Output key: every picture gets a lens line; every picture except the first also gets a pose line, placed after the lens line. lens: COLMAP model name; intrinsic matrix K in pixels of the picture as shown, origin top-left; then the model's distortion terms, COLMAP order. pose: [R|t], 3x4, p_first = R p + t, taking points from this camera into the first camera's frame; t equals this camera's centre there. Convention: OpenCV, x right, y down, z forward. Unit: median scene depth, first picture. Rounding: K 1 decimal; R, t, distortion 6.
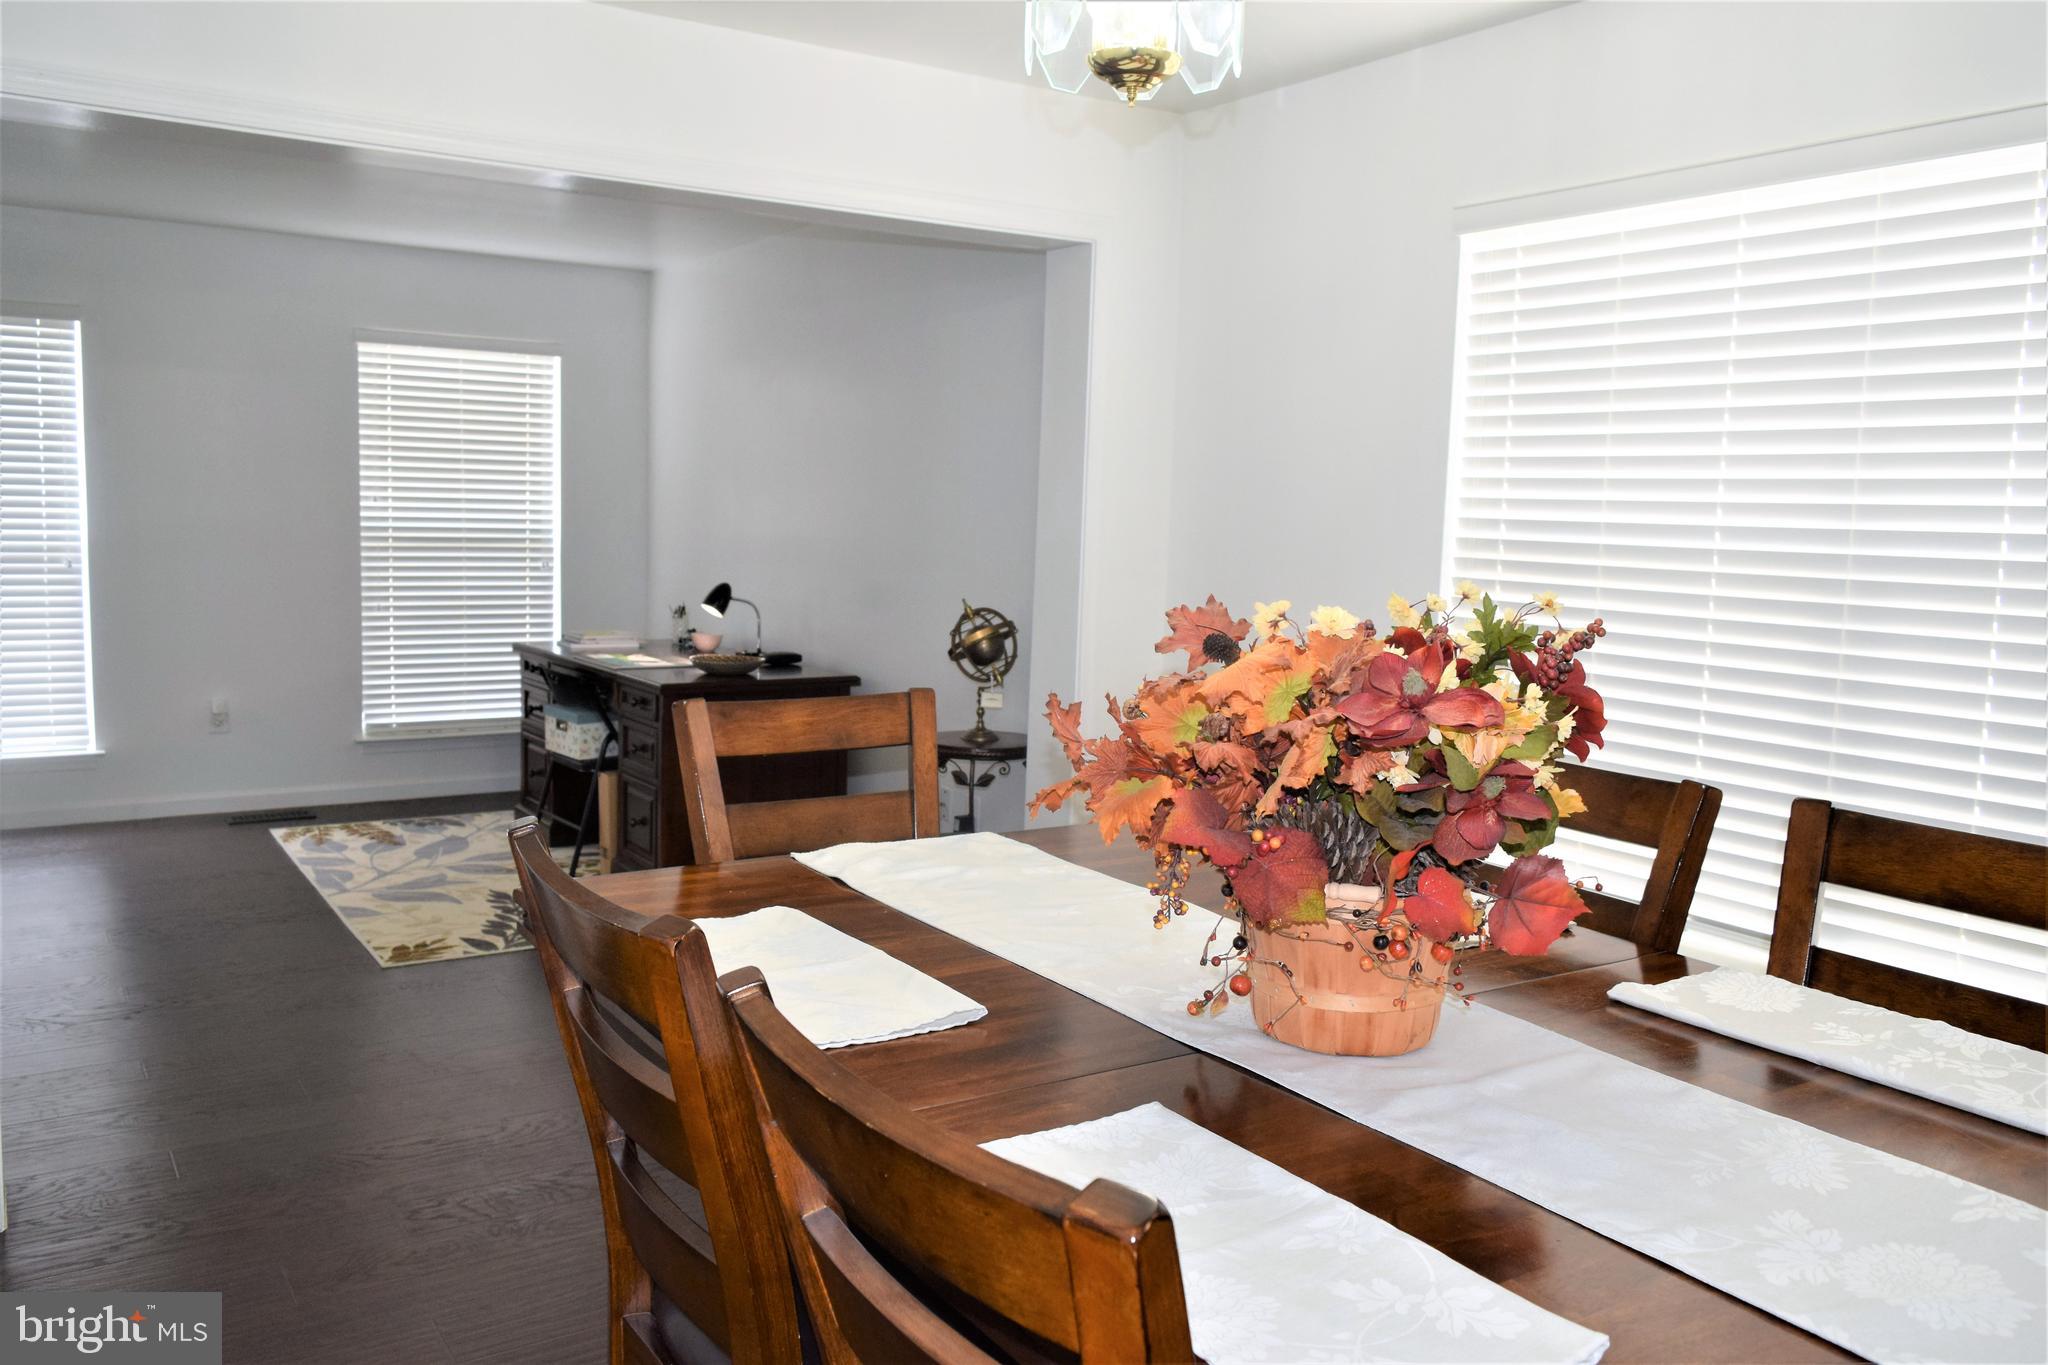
lens RADIAL K [[1570.7, 0, 1024.0], [0, 1570.7, 682.5], [0, 0, 1]] dist [-0.033044, 0.017470]
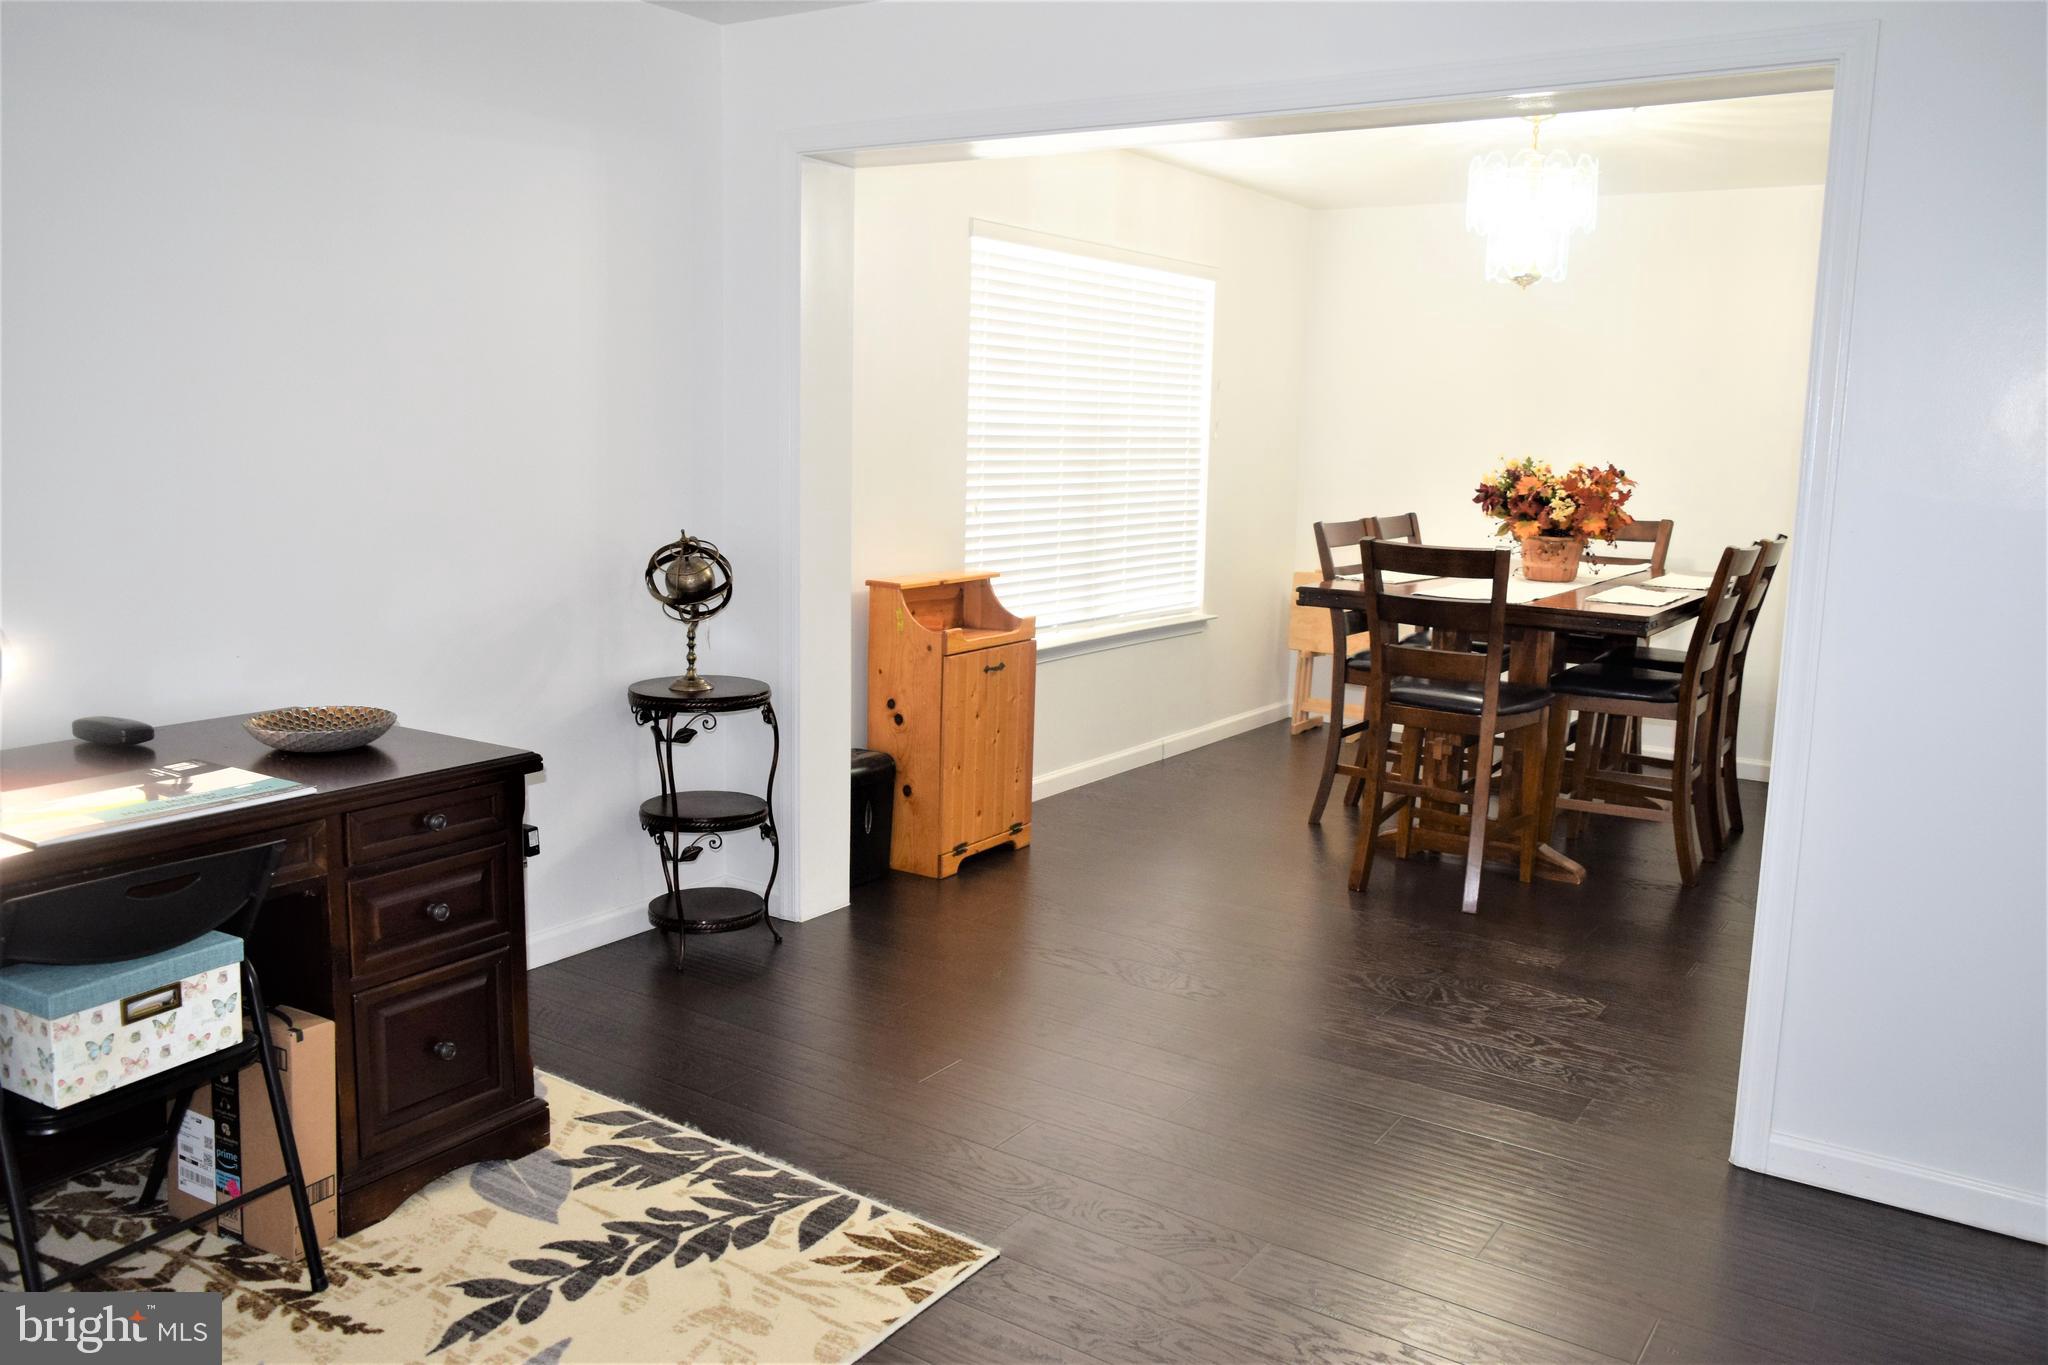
lens RADIAL K [[1570.7, 0, 1024.0], [0, 1570.7, 682.5], [0, 0, 1]] dist [-0.033044, 0.017470]
pose [[-0.394306, -0.179676, 0.901243, -0.864588], [0.069421, 0.972074, 0.224170, -0.148985], [-0.916353, 0.150957, -0.370822, 1.124678]]
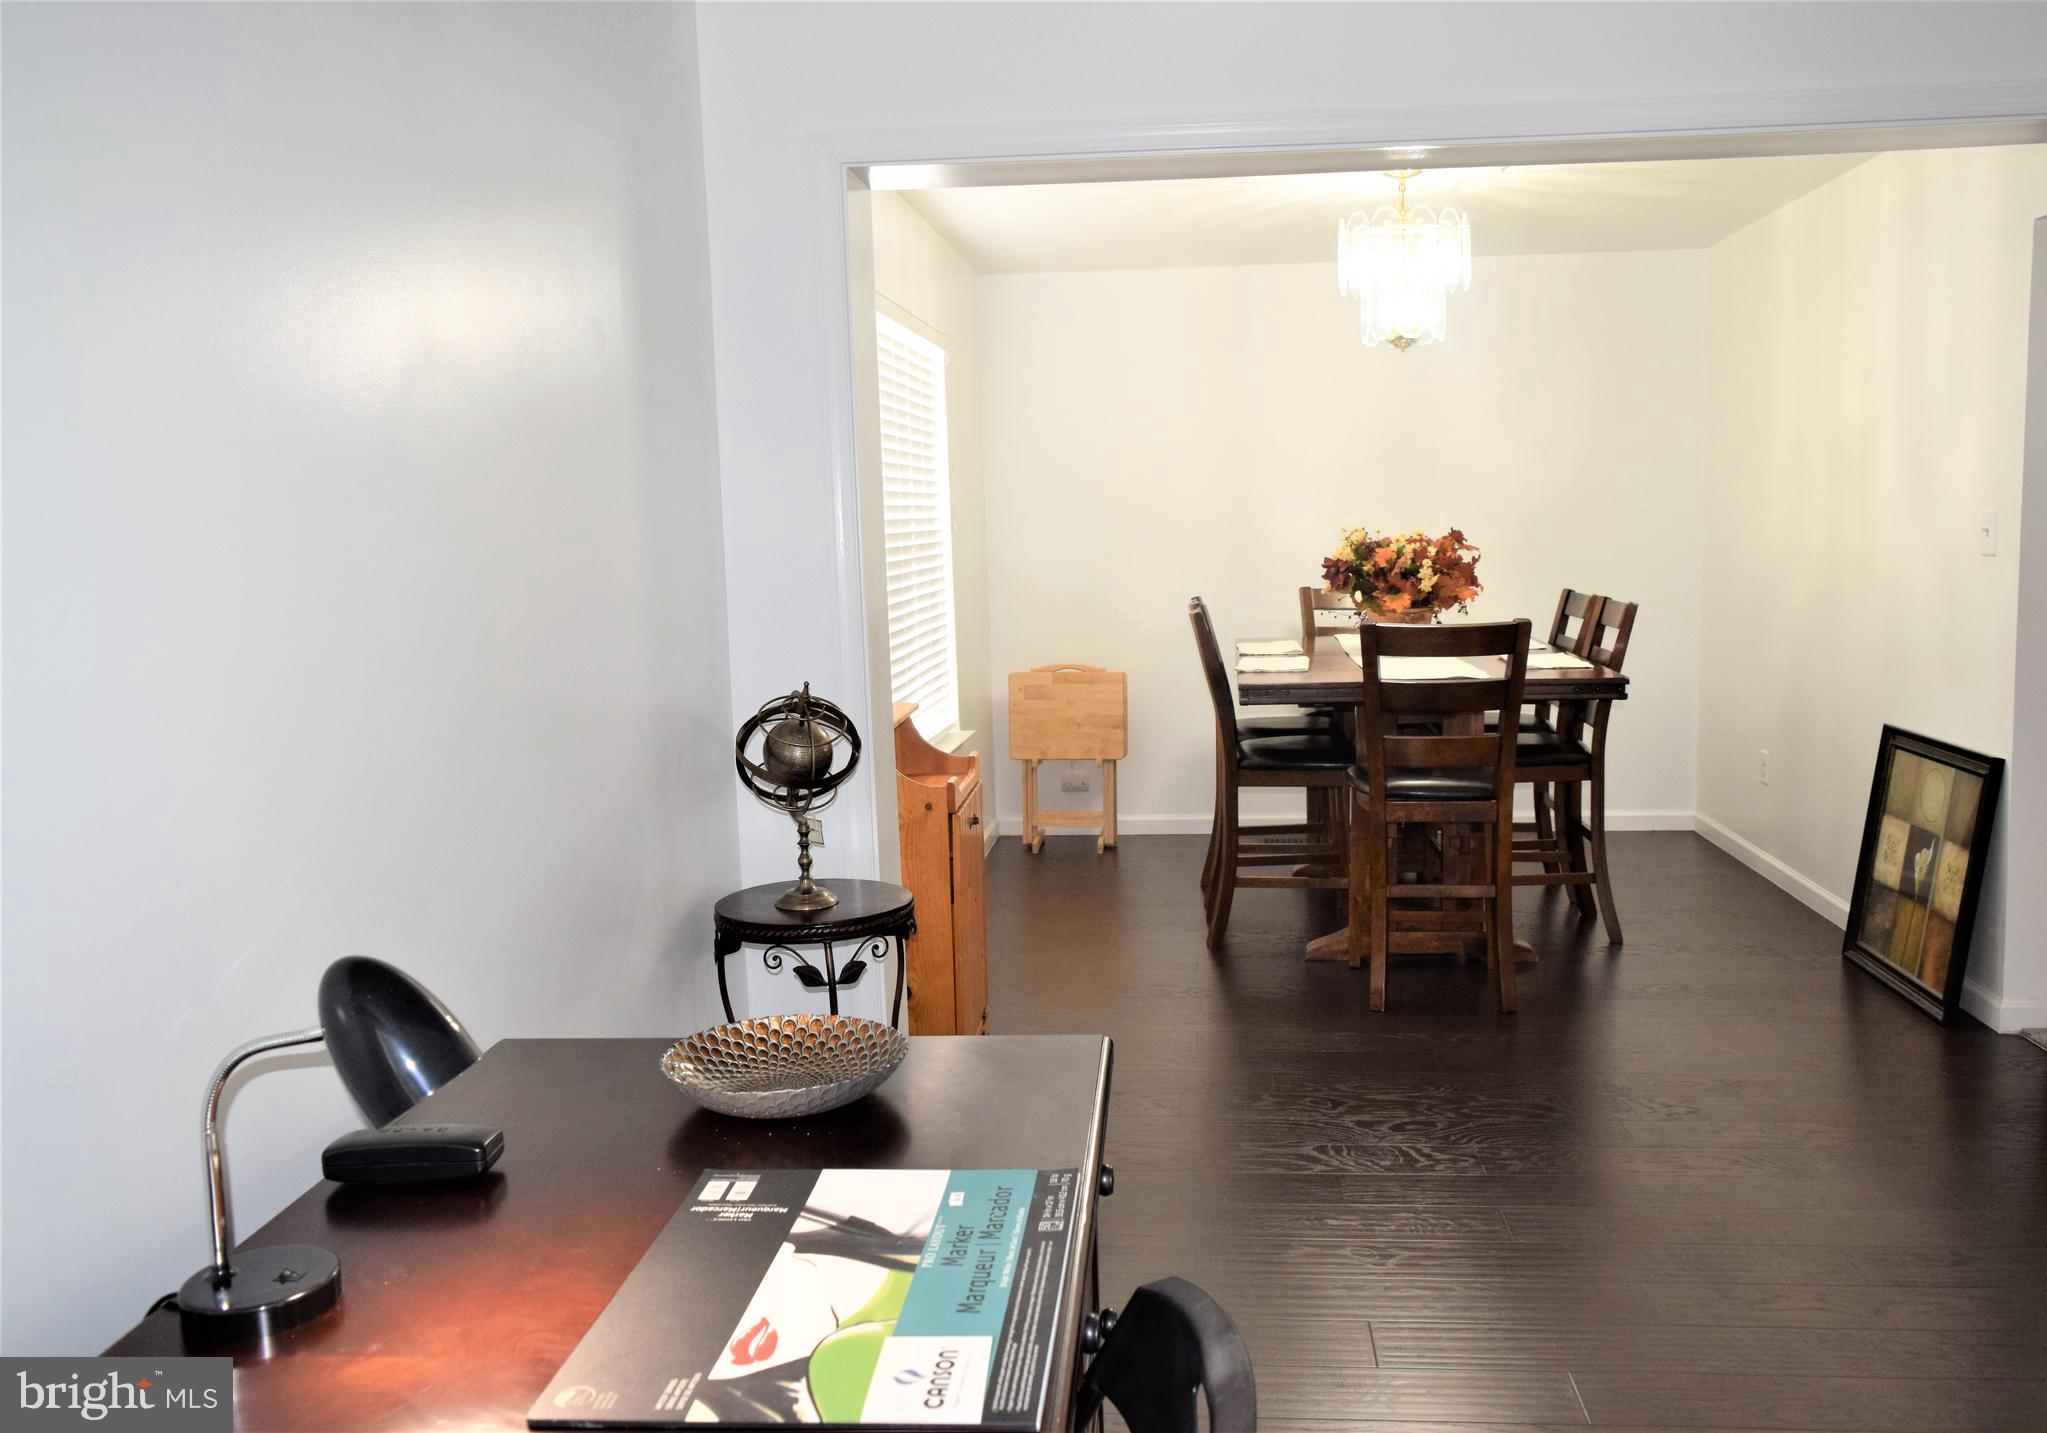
lens RADIAL K [[1594.3, 0, 1023.5], [0, 1594.3, 716.5], [0, 0, 1]] dist [0.030230, 0.000154]
pose [[-0.766030, -0.082096, 0.637541, -0.455934], [0.080421, 0.971778, 0.221765, -0.168874], [-0.637754, 0.221151, -0.737809, 1.373491]]
